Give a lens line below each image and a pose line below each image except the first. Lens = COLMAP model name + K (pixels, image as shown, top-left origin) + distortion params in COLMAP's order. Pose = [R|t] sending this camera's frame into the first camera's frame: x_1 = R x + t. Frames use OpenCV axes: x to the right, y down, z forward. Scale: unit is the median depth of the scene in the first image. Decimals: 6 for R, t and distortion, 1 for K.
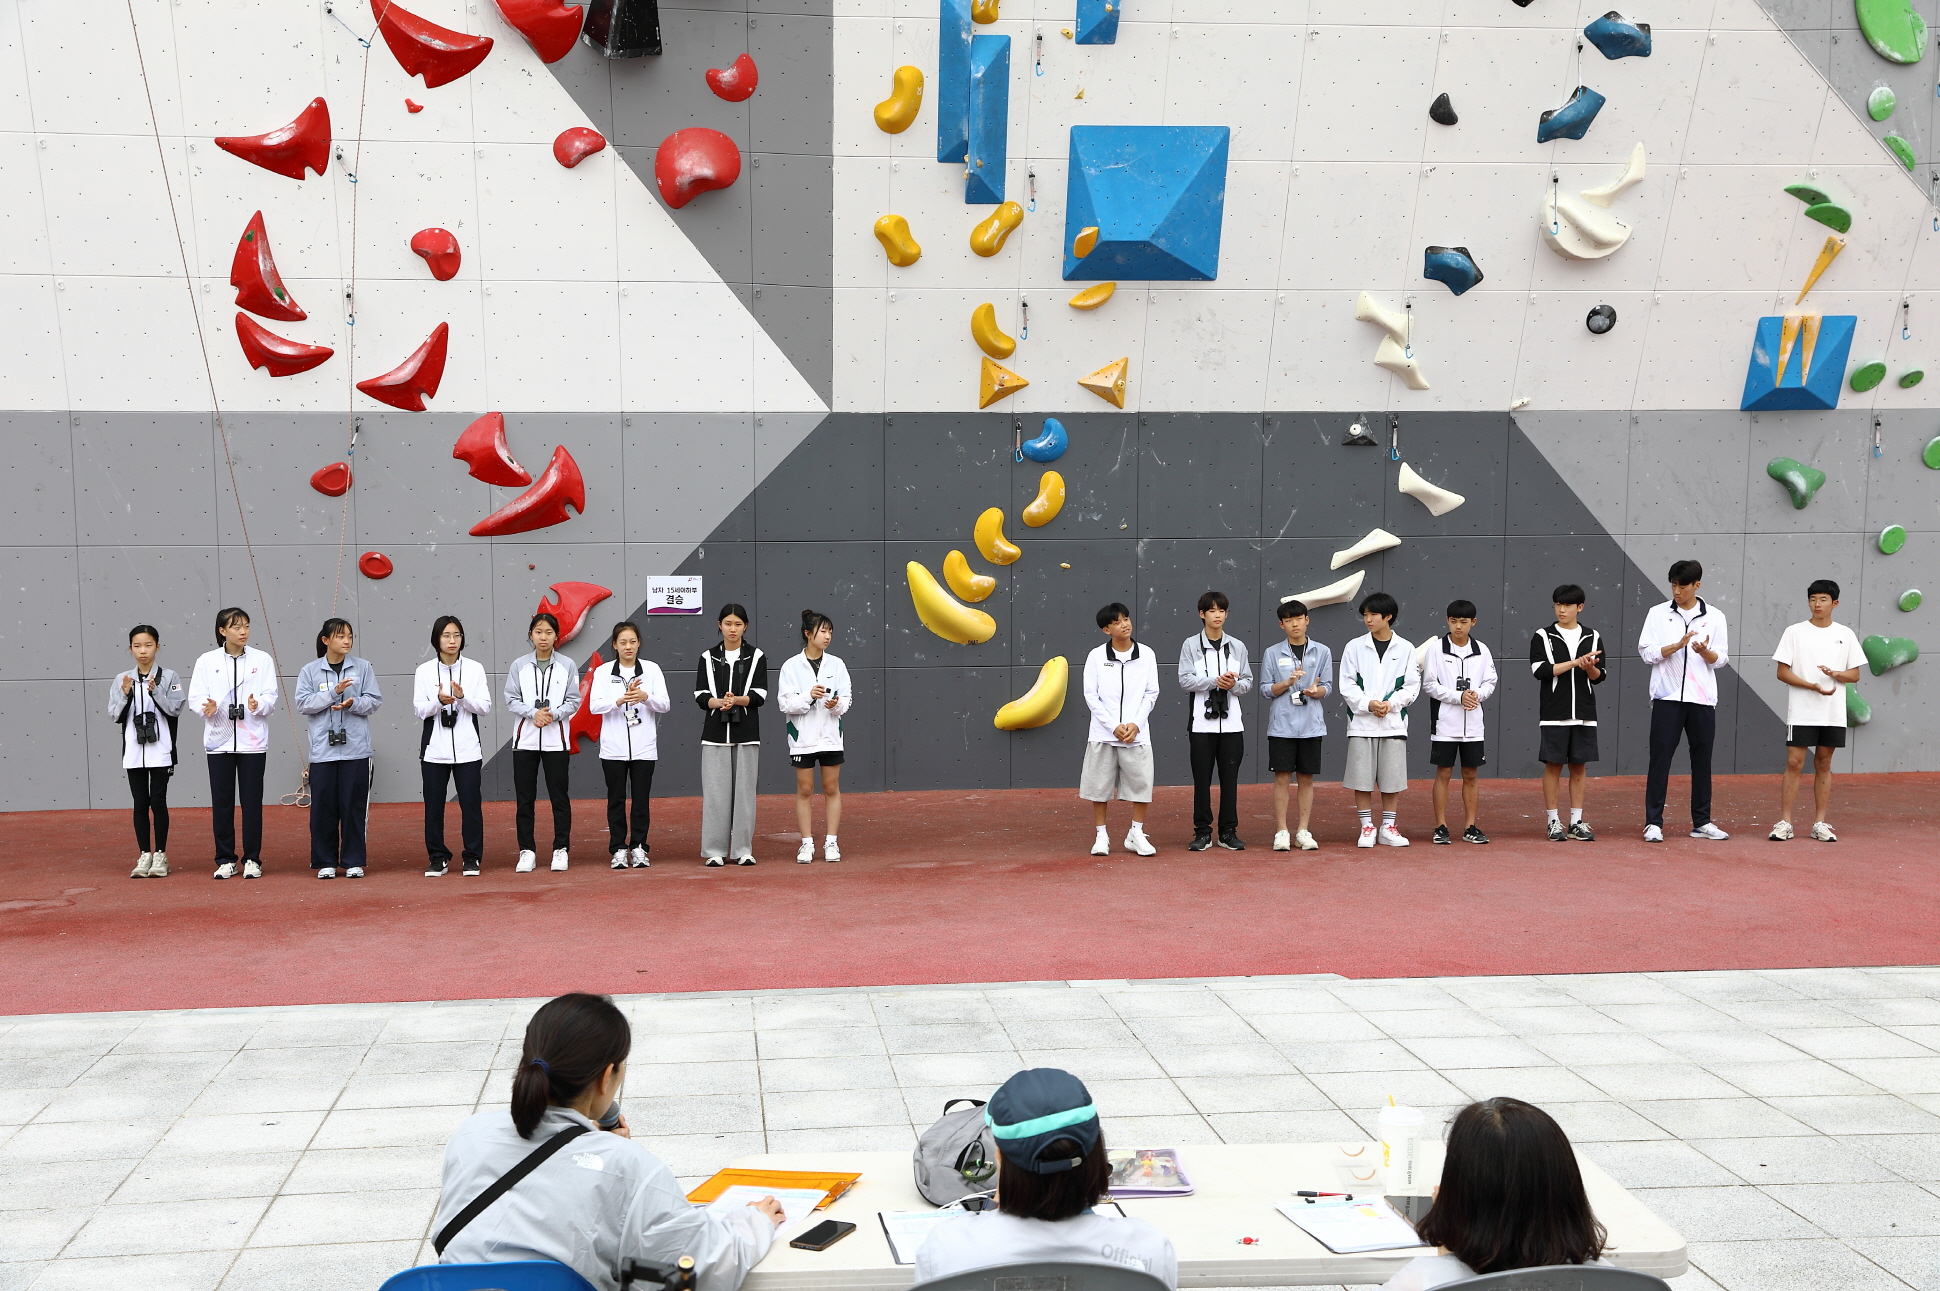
lens RADIAL K [[2283.7, 0, 970.0], [0, 2283.7, 645.5], [0, 0, 1]] dist [0.016992, 0.048049]
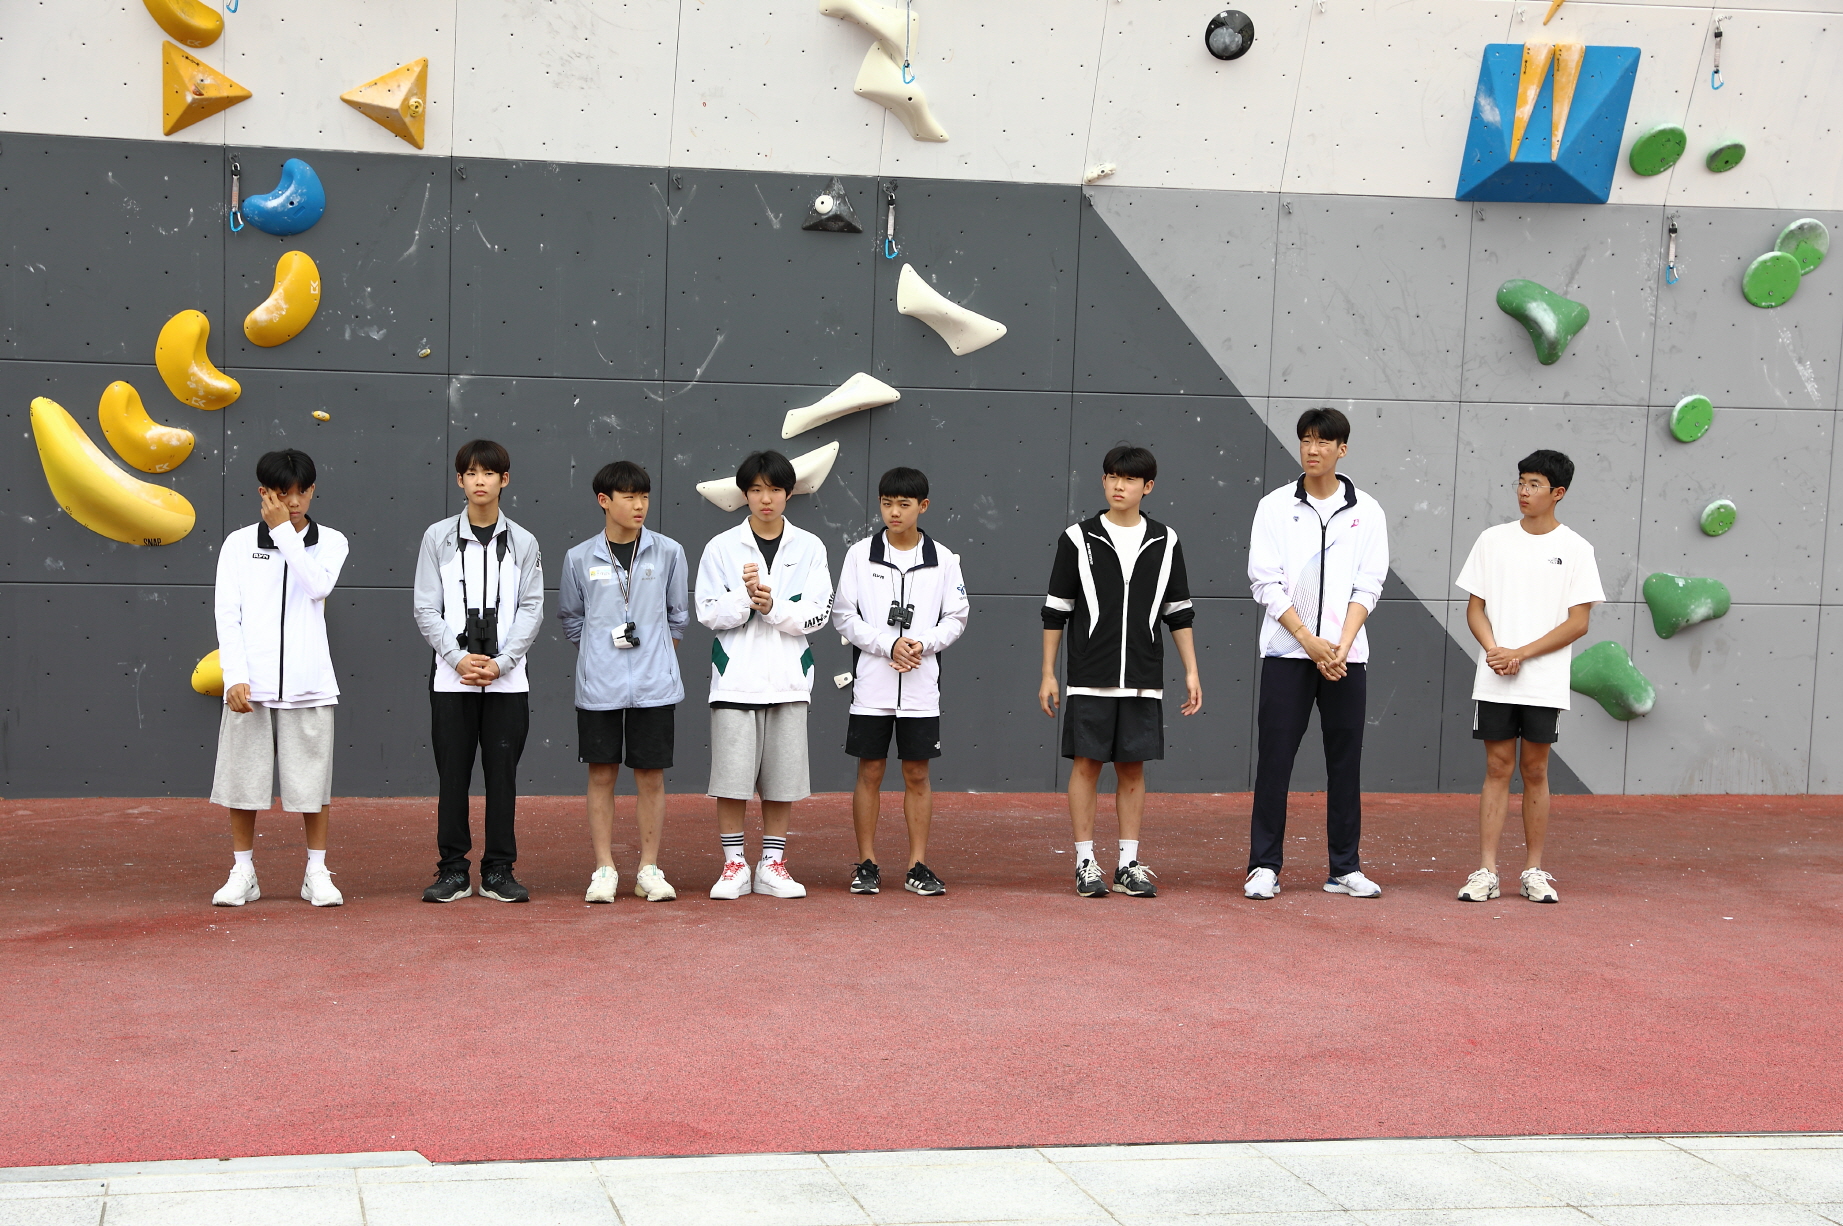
lens RADIAL K [[3285.2, 0, 921.5], [0, 3285.2, 613.0], [0, 0, 1]] dist [0.172231, -0.160434]
pose [[0.992164, 0.023037, 0.122804, 0.092638], [-0.022965, 0.999734, -0.001997, 0.013874], [-0.122817, -0.000839, 0.992429, 0.144891]]
